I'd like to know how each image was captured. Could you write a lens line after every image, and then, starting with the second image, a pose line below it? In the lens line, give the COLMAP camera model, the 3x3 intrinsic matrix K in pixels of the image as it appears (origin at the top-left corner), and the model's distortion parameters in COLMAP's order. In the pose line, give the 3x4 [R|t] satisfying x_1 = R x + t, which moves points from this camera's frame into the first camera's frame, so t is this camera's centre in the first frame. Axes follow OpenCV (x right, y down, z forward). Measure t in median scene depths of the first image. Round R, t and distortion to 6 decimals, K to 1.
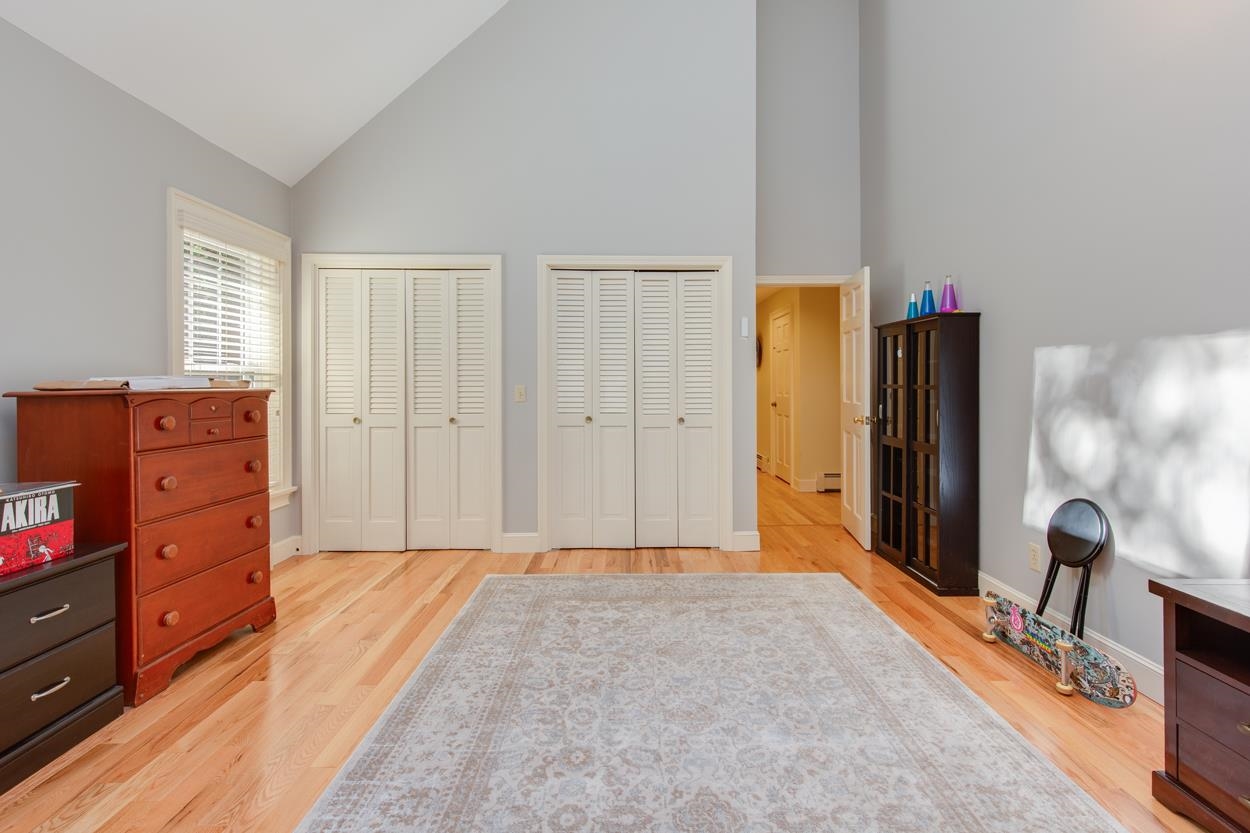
lens RADIAL K [[599.0, 0, 626.1], [0, 599.0, 382.7], [0, 0, 1]] dist [0.000333, 0.000046]
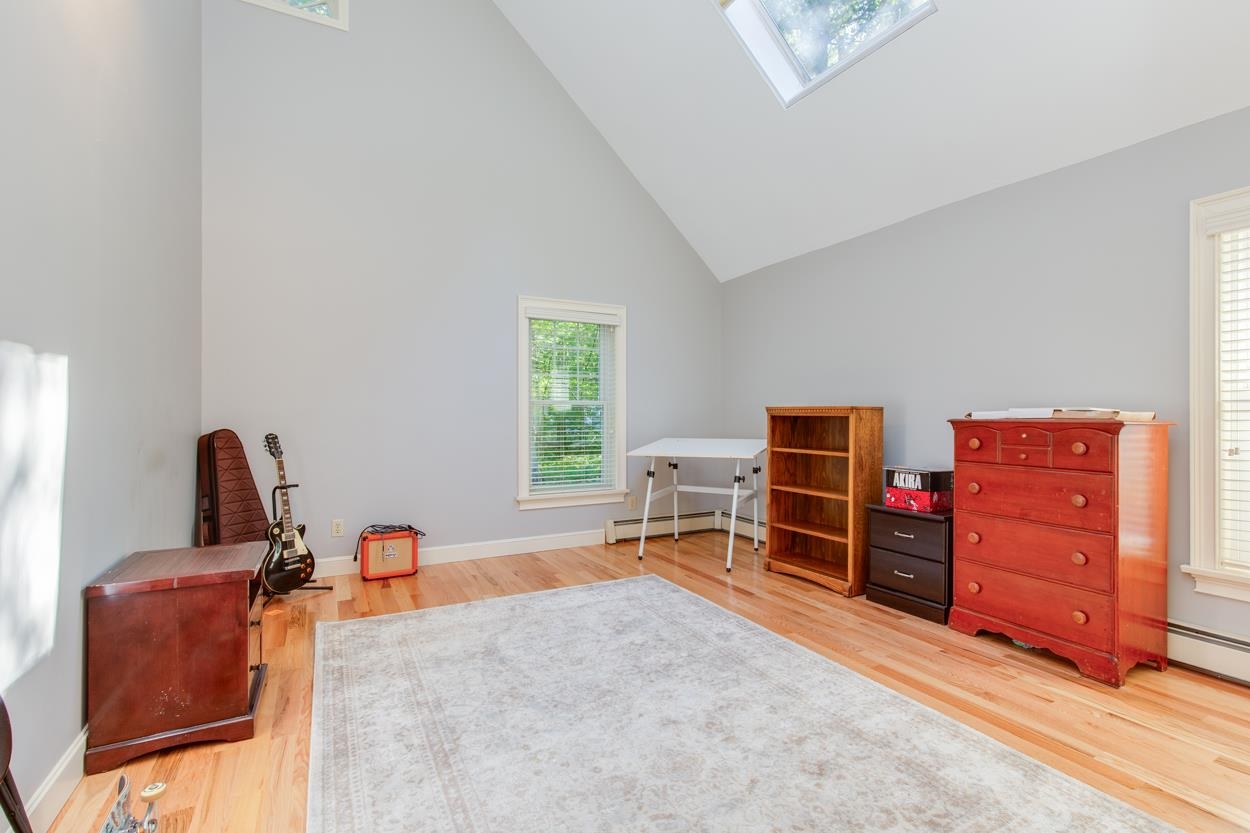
lens RADIAL K [[570.2, 0, 625.0], [0, 570.2, 416.5], [0, 0, 1]] dist [0.003426, 0.000187]
pose [[-0.883963, 0.001511, -0.467554, 0.646163], [0.000454, 0.999997, 0.002373, 0.003437], [0.467556, 0.001885, -0.883961, 2.108215]]
